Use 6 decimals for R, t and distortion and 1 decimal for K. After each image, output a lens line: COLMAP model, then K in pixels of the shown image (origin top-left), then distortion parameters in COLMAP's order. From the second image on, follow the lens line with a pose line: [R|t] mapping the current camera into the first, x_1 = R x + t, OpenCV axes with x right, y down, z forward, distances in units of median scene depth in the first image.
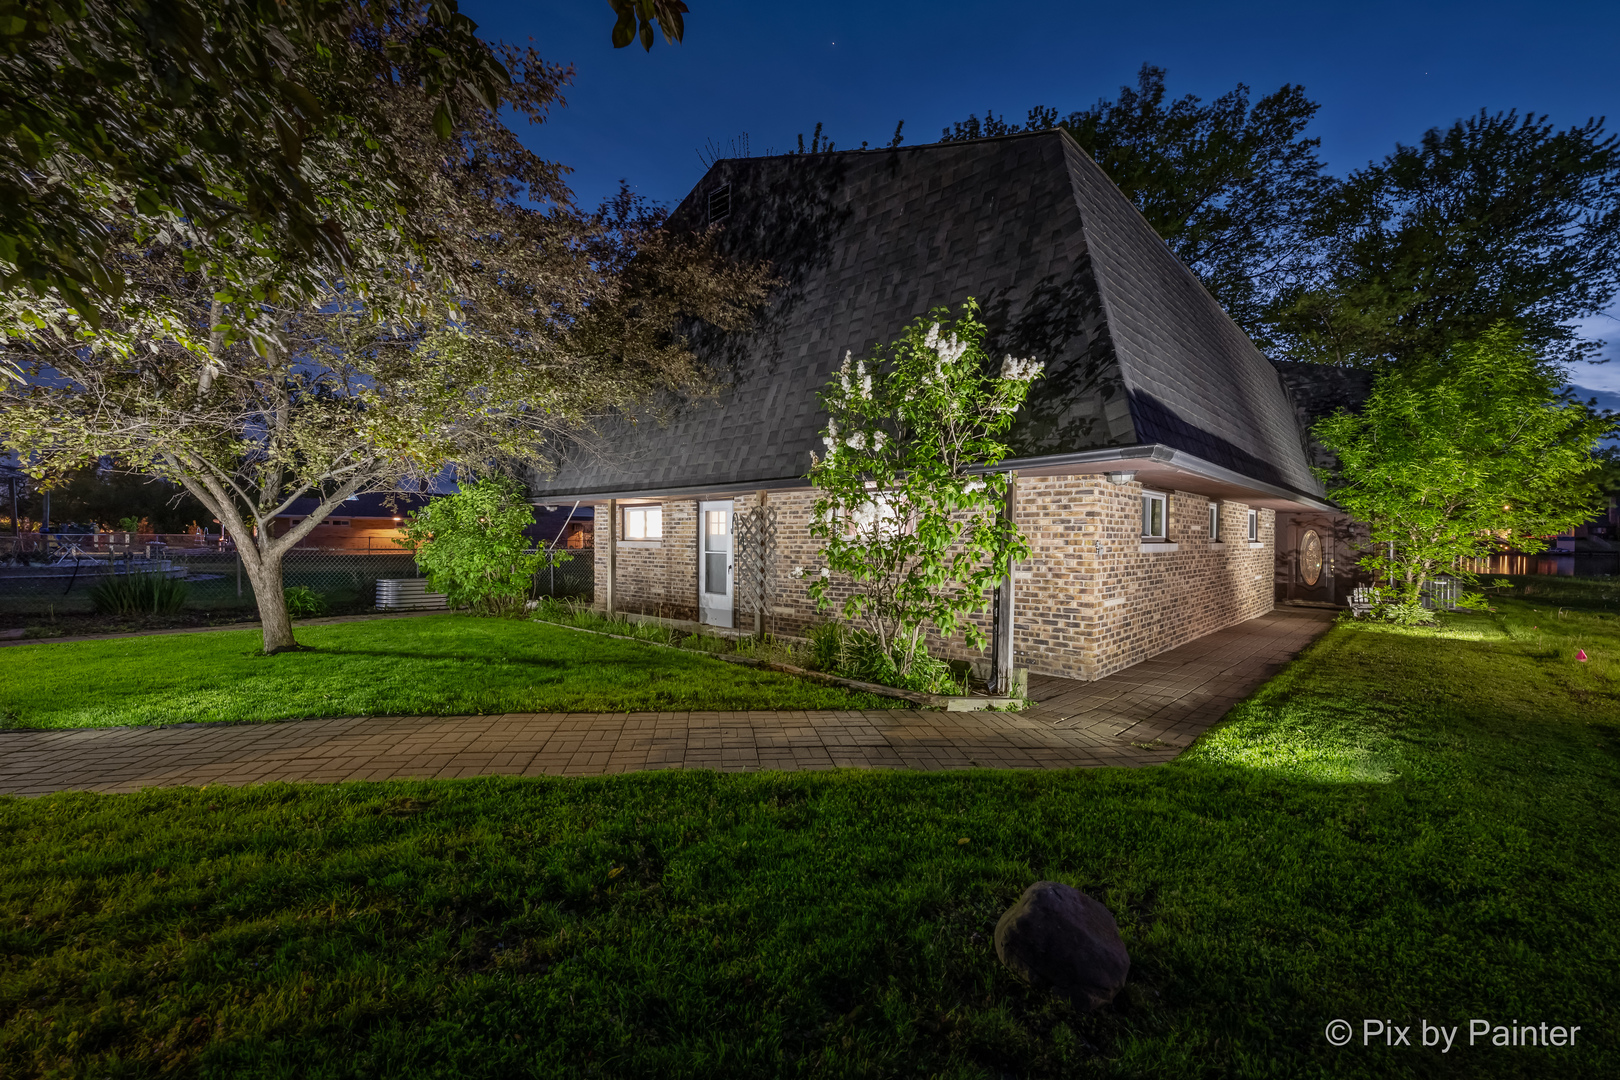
lens RADIAL K [[661.8, 0, 817.7], [0, 661.8, 543.4], [0, 0, 1]] dist [-0.000341, -0.000073]
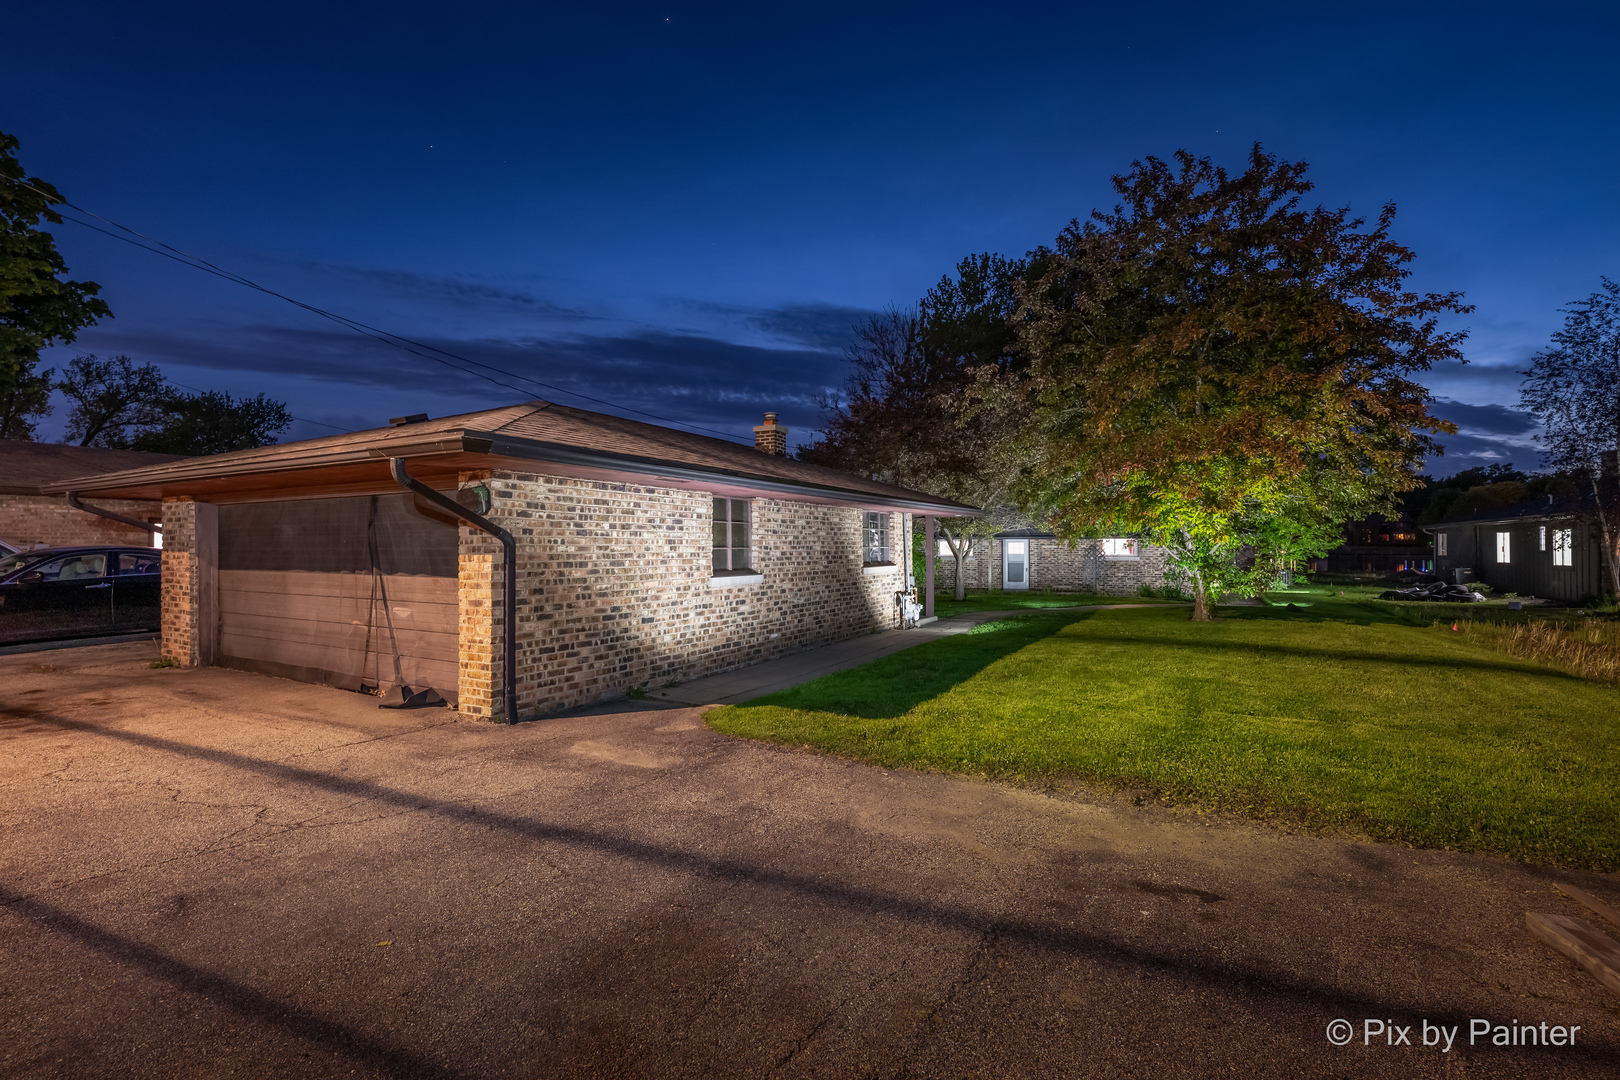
lens RADIAL K [[742.7, 0, 804.9], [0, 742.7, 542.5], [0, 0, 1]] dist [-0.002414, -0.000009]
pose [[0.971333, -0.007567, 0.237601, -1.322905], [0.010843, 0.999863, -0.012483, -0.025963], [-0.237474, 0.014701, 0.971283, -1.116760]]
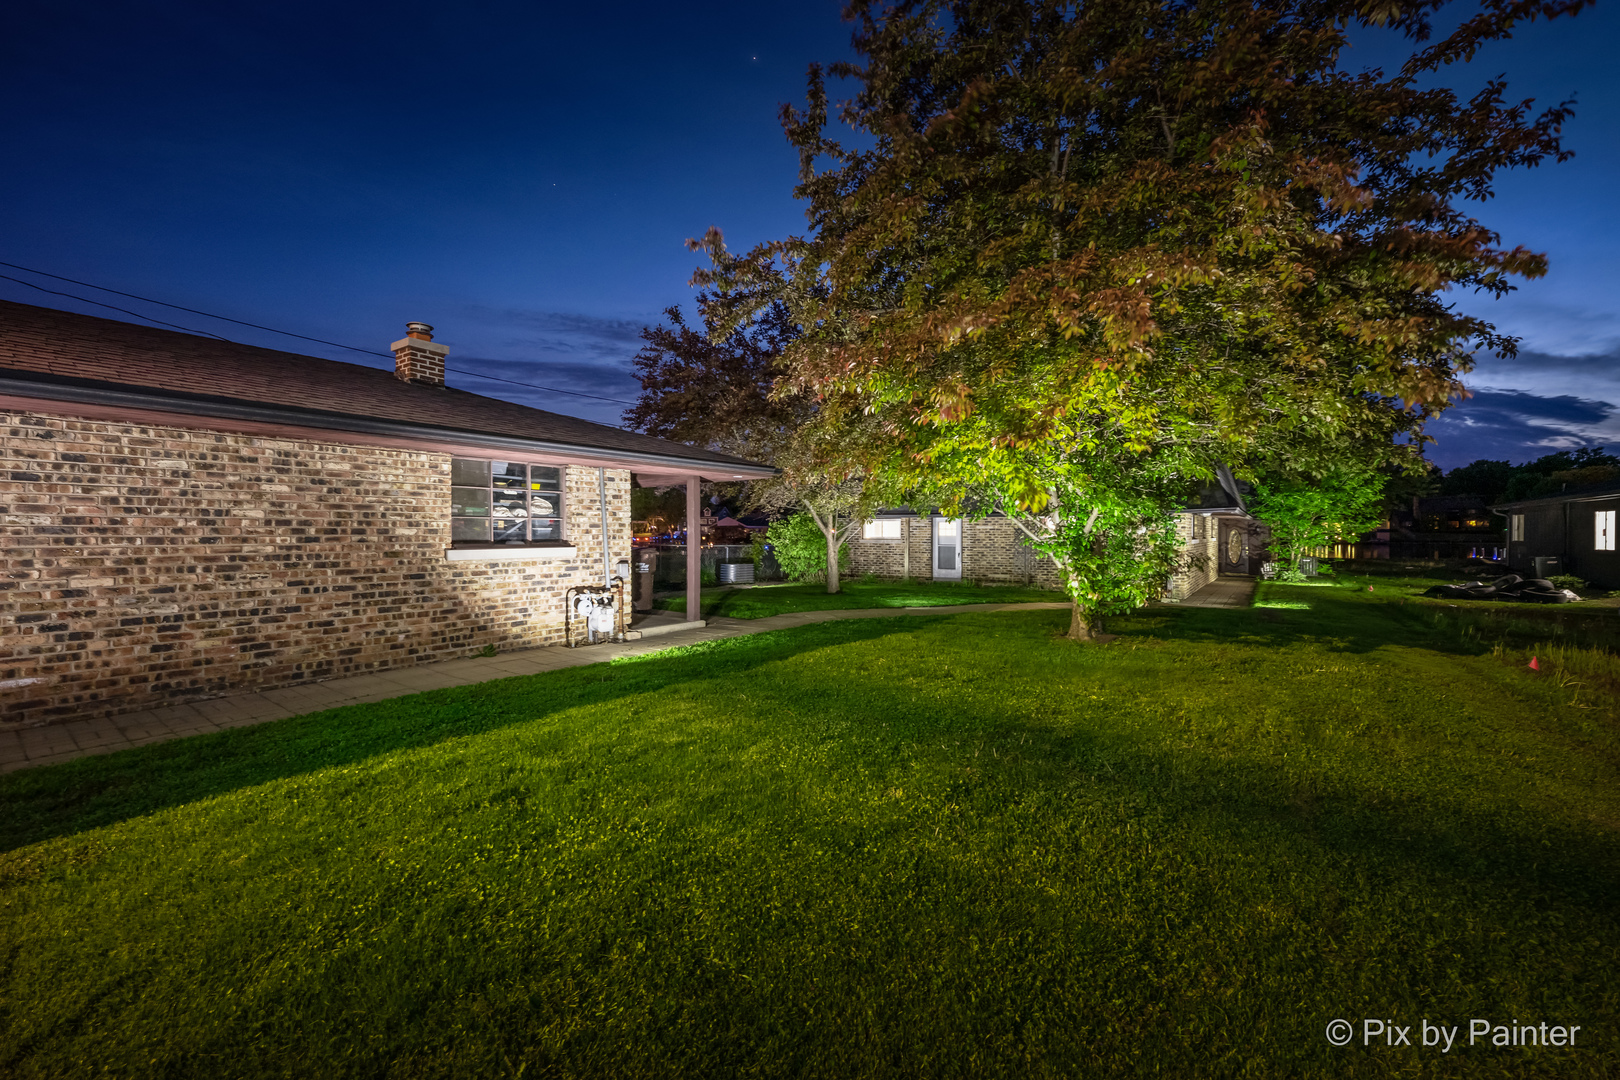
lens RADIAL K [[661.8, 0, 807.8], [0, 661.8, 538.7], [0, 0, 1]] dist [-0.000341, -0.000073]
pose [[0.991878, -0.006375, 0.127033, -0.720103], [0.006169, 0.999979, 0.002008, -0.010529], [-0.127043, -0.001208, 0.991896, -0.692783]]
